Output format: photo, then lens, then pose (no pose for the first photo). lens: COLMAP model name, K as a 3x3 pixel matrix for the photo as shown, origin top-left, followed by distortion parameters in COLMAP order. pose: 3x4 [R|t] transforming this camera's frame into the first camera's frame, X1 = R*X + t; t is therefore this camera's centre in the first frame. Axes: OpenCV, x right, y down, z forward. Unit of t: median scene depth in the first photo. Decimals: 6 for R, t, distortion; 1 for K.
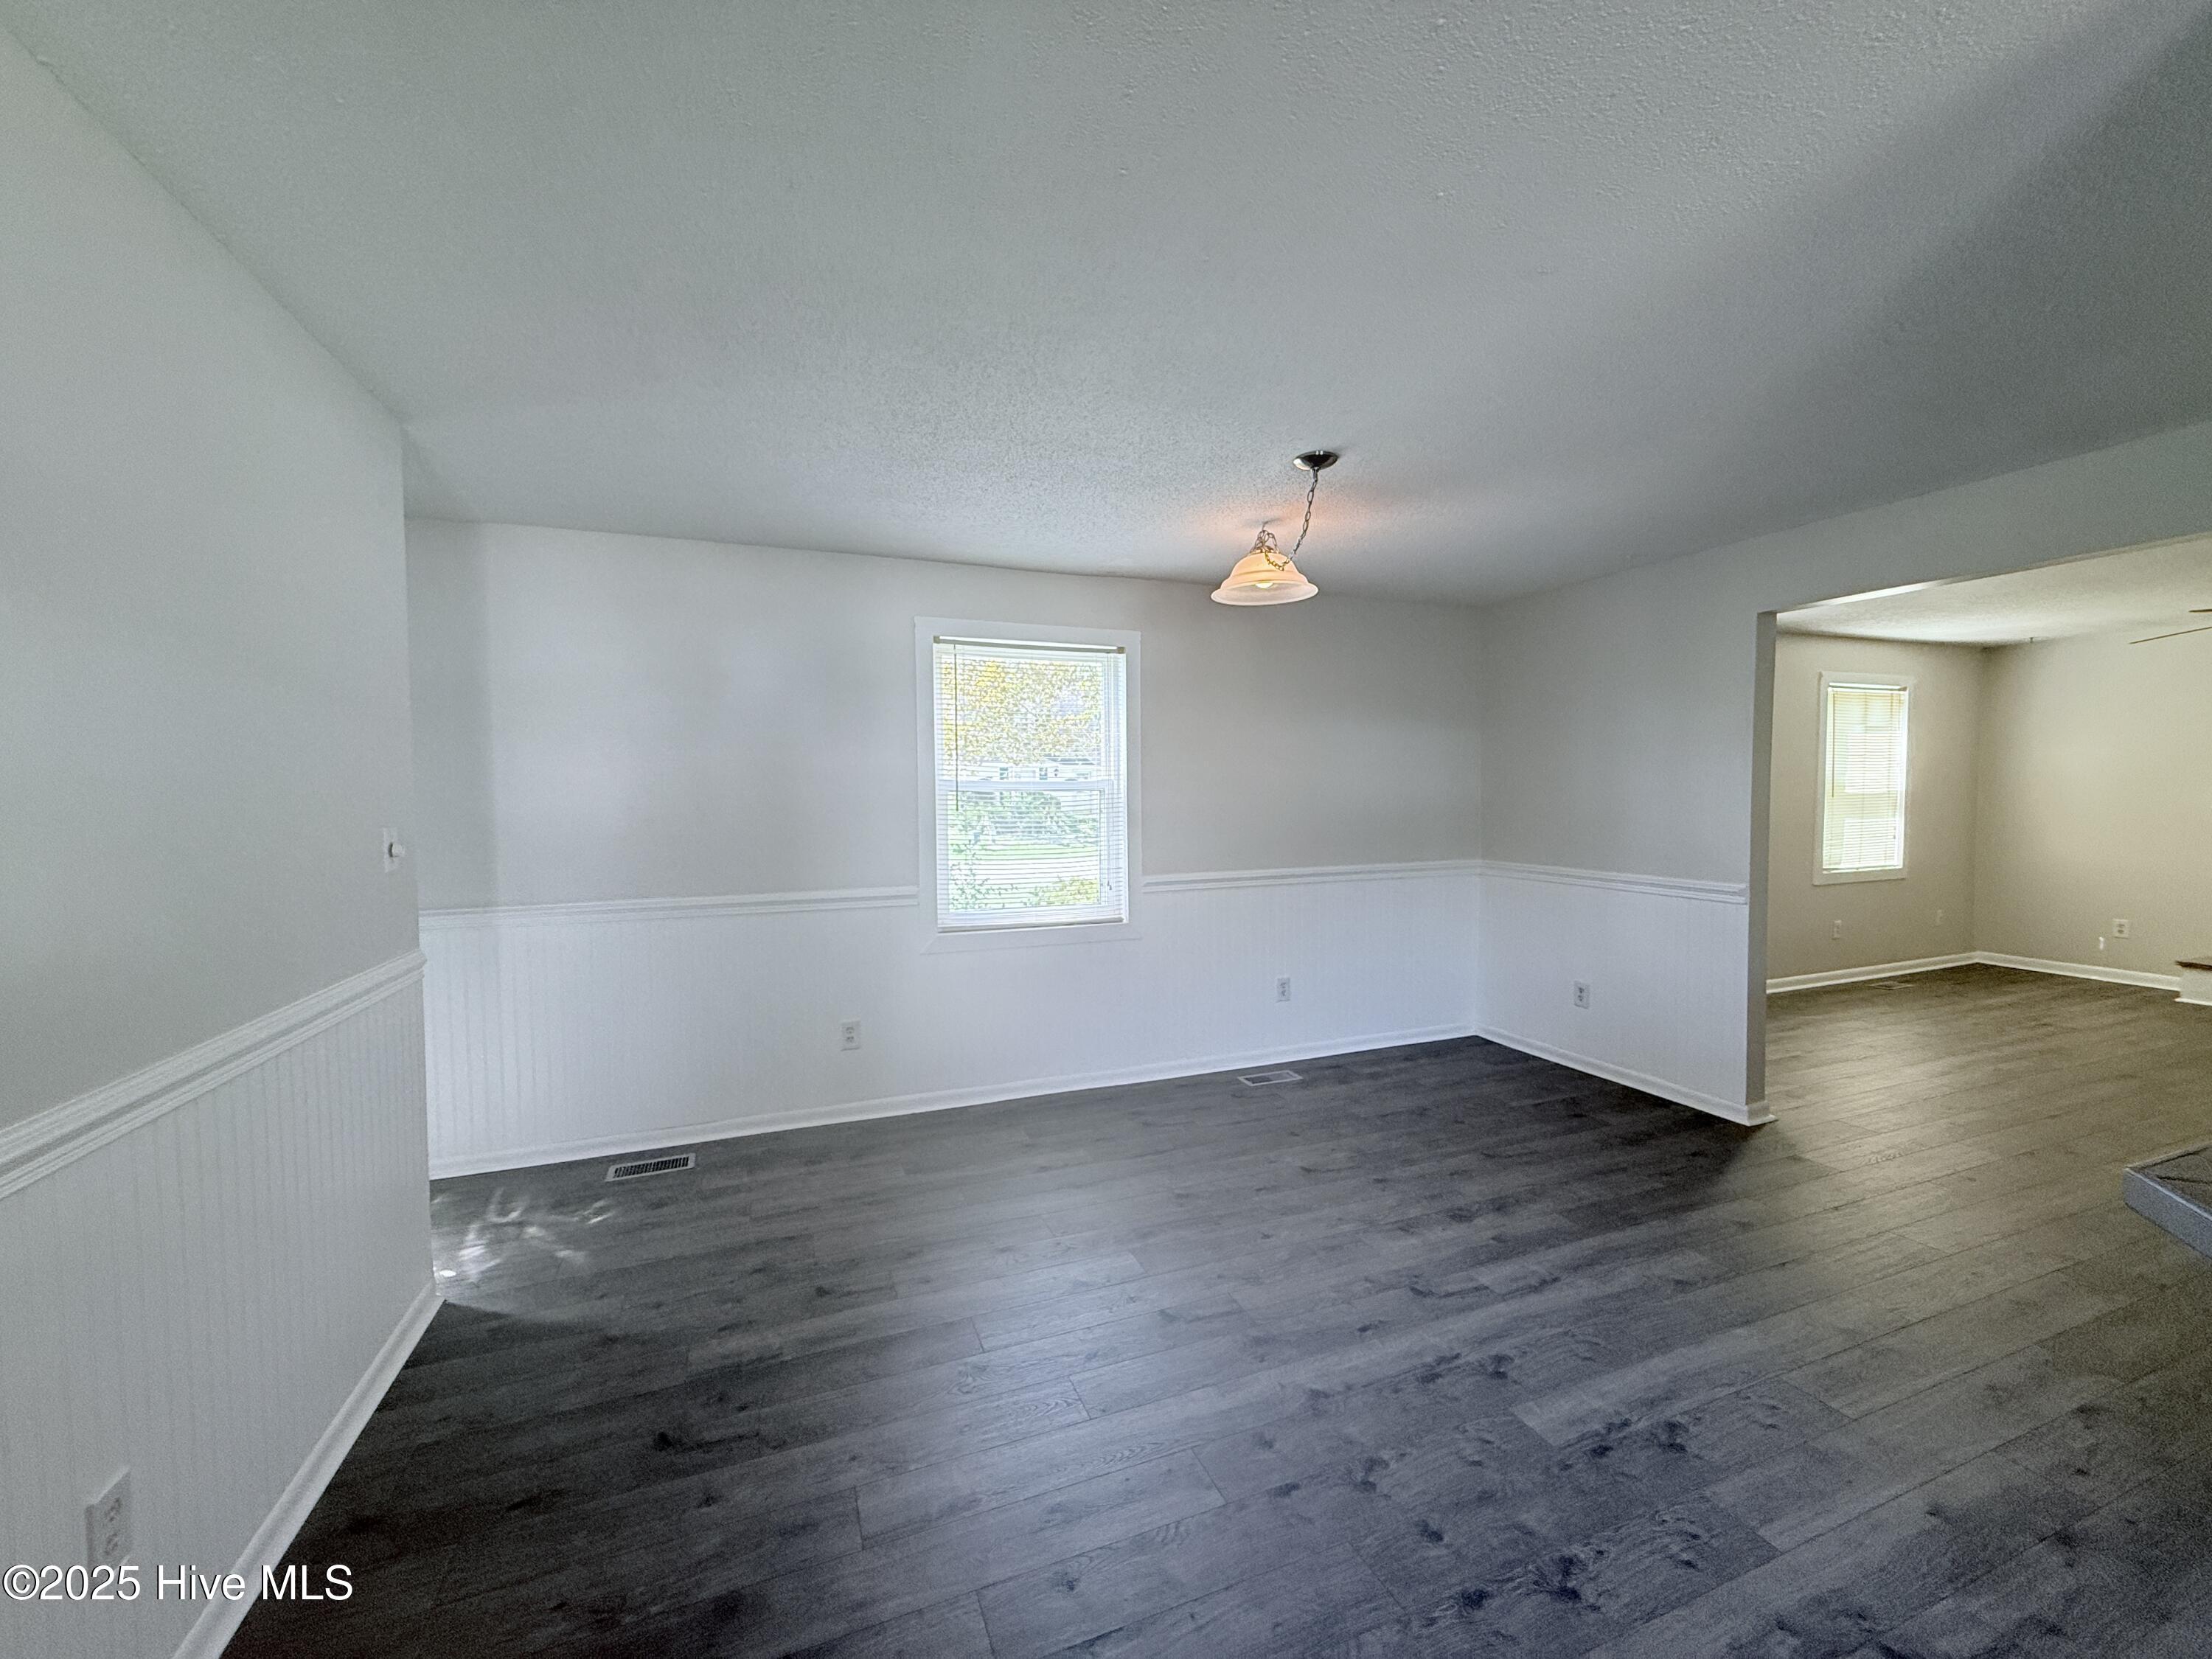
lens RADIAL K [[879.5, 0, 1106.0], [0, 879.5, 829.5], [0, 0, 1]] dist [-0.000481, 0.000595]
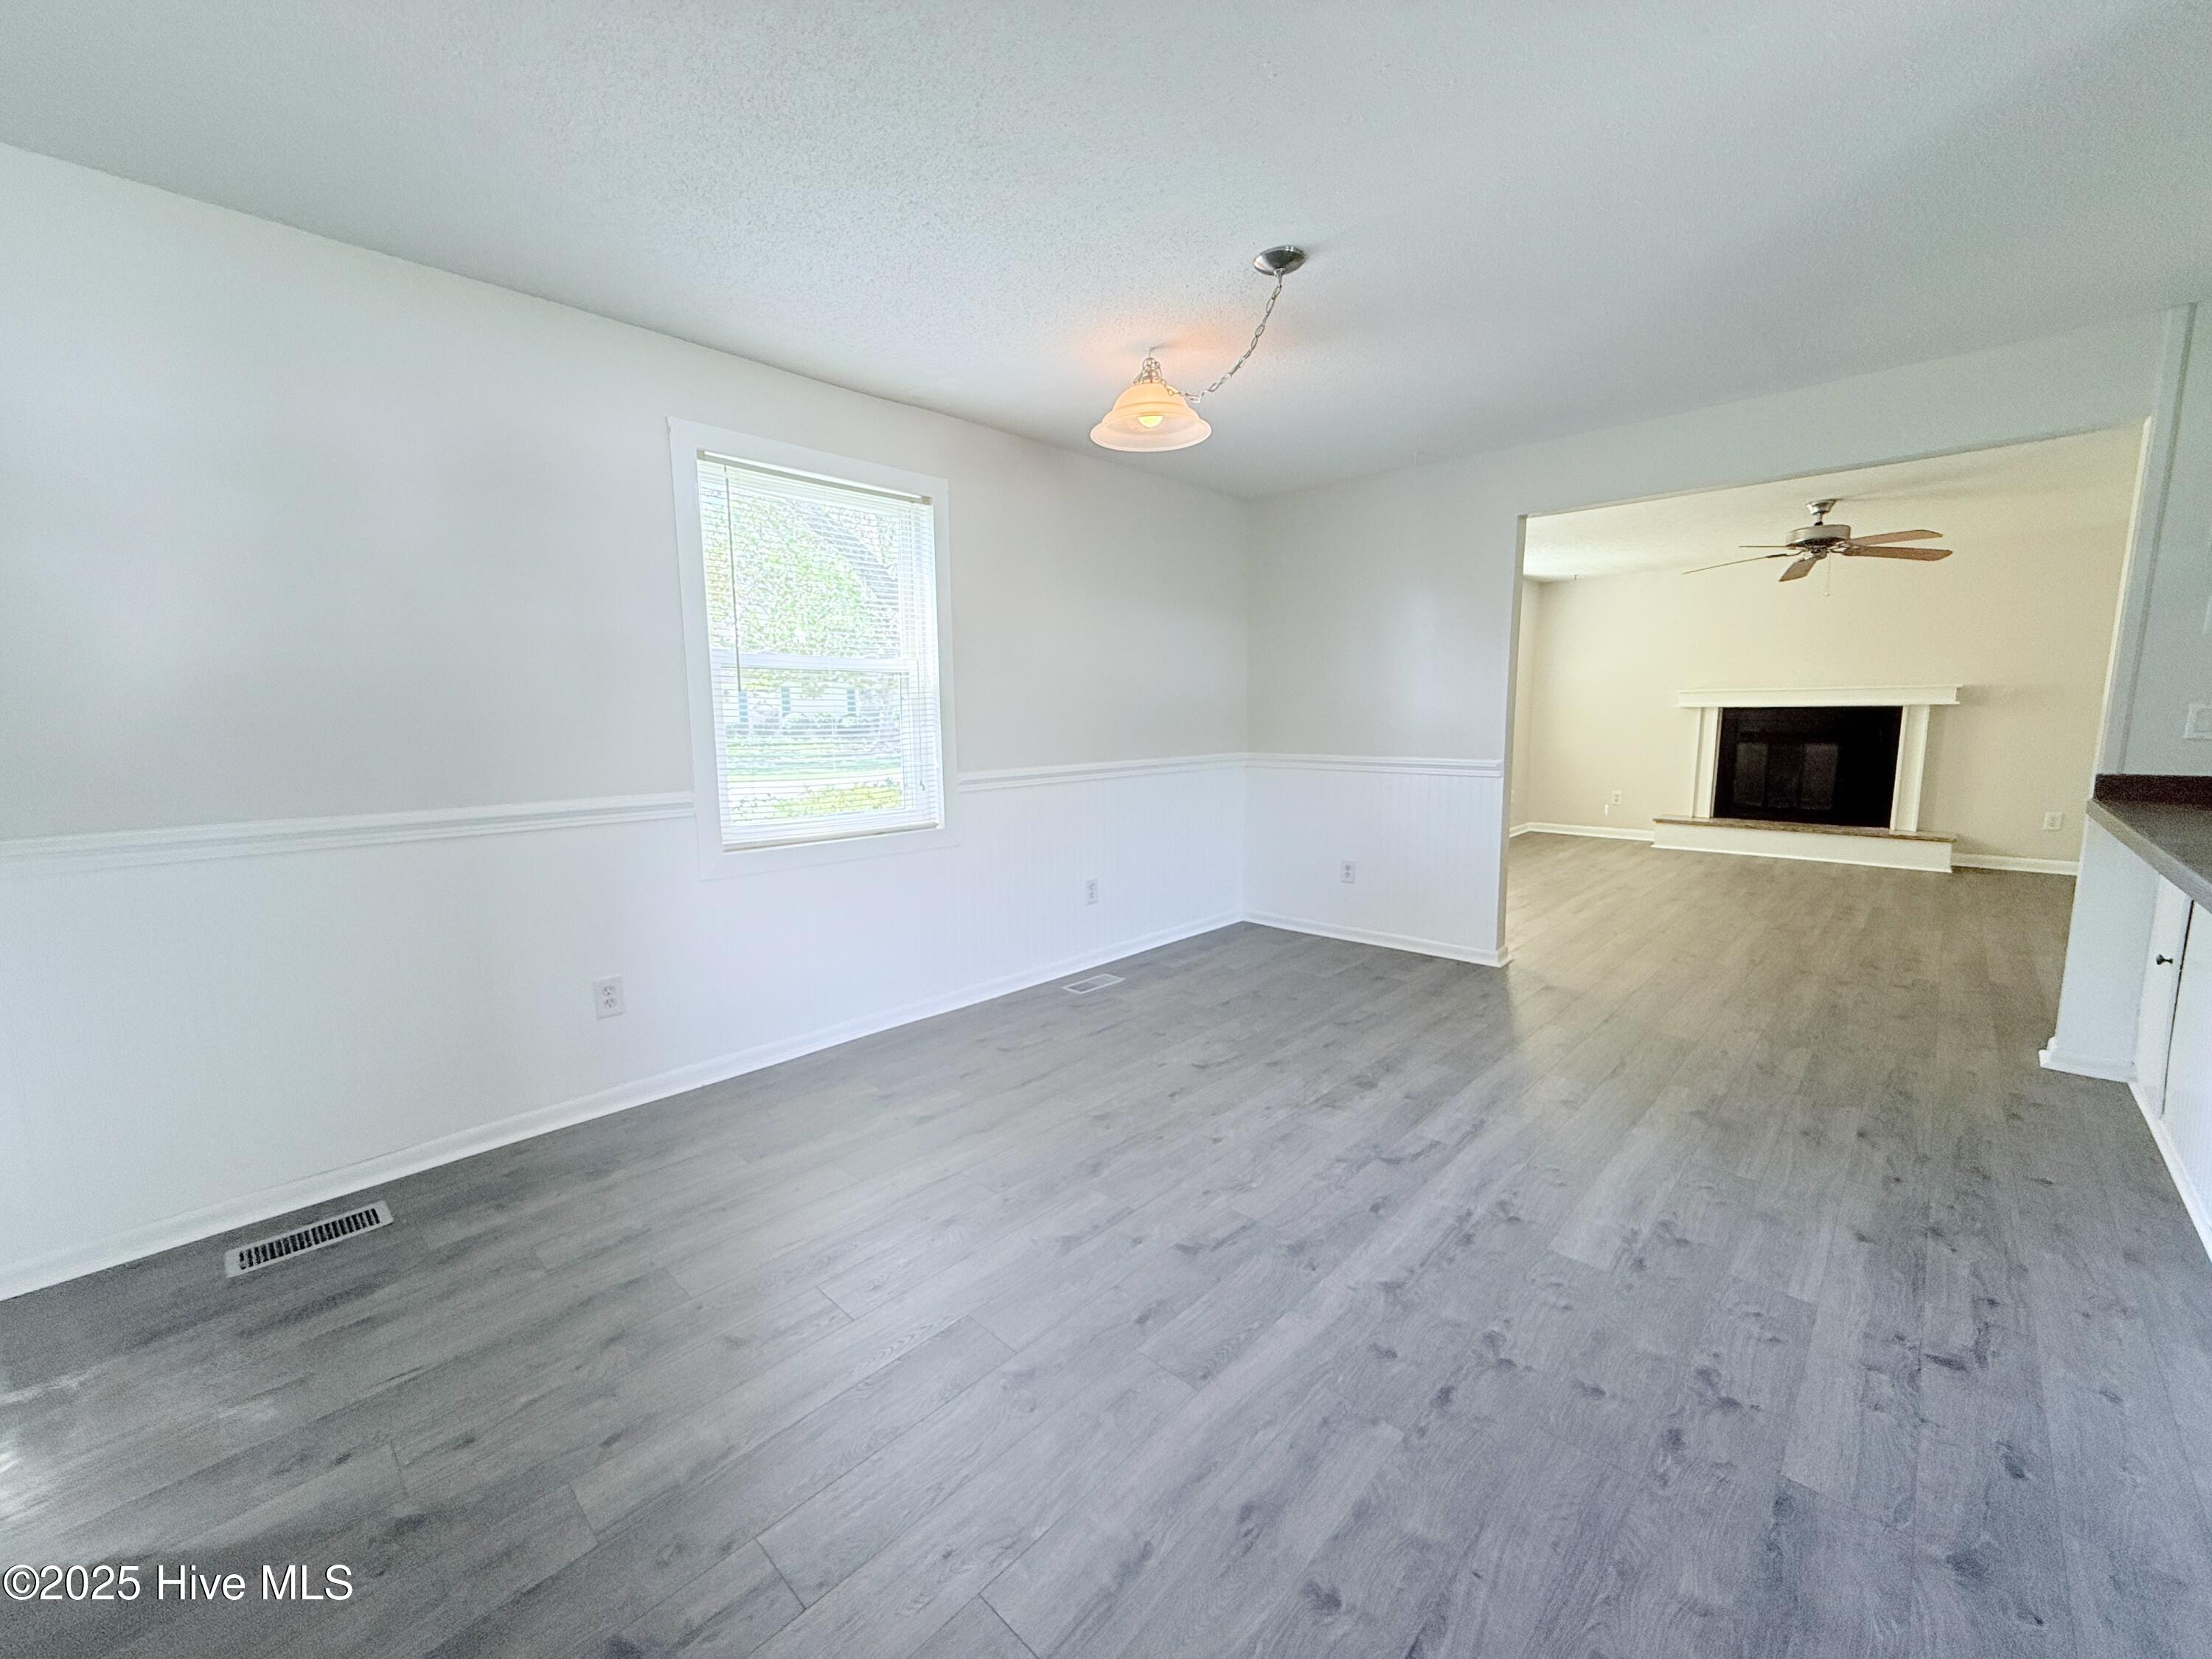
lens RADIAL K [[879.5, 0, 1106.0], [0, 879.5, 829.5], [0, 0, 1]] dist [-0.000481, 0.000595]
pose [[0.906601, -0.057543, 0.418046, -0.227459], [0.022338, 0.995814, 0.088628, 0.041284], [-0.421396, -0.071012, 0.904092, 0.184762]]
